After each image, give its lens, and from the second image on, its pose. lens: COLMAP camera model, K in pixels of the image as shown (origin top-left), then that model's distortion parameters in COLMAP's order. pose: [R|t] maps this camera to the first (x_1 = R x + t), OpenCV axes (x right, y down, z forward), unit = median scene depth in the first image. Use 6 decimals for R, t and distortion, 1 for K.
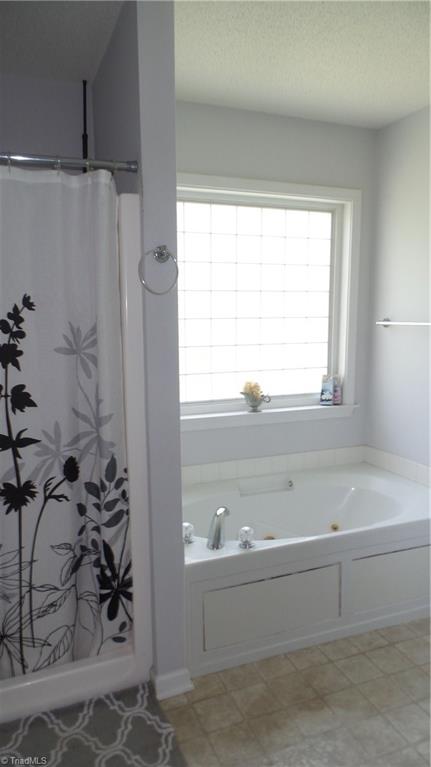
lens RADIAL K [[547.4, 0, 212.3], [0, 547.4, 382.8], [0, 0, 1]] dist [0.037925, 0.000832]
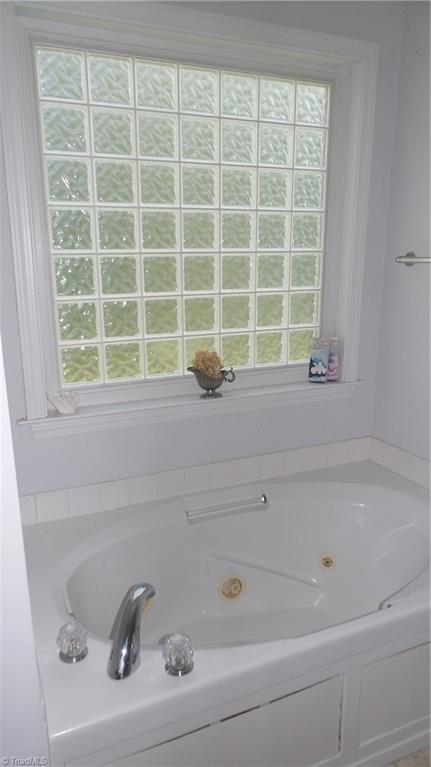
lens RADIAL K [[547.4, 0, 217.4], [0, 547.4, 379.1], [0, 0, 1]] dist [0.037925, 0.000832]
pose [[0.999086, -0.006976, 0.042162, 0.056226], [0.002453, 0.994321, 0.106395, -0.036825], [-0.042665, -0.106195, 0.993430, 0.334882]]
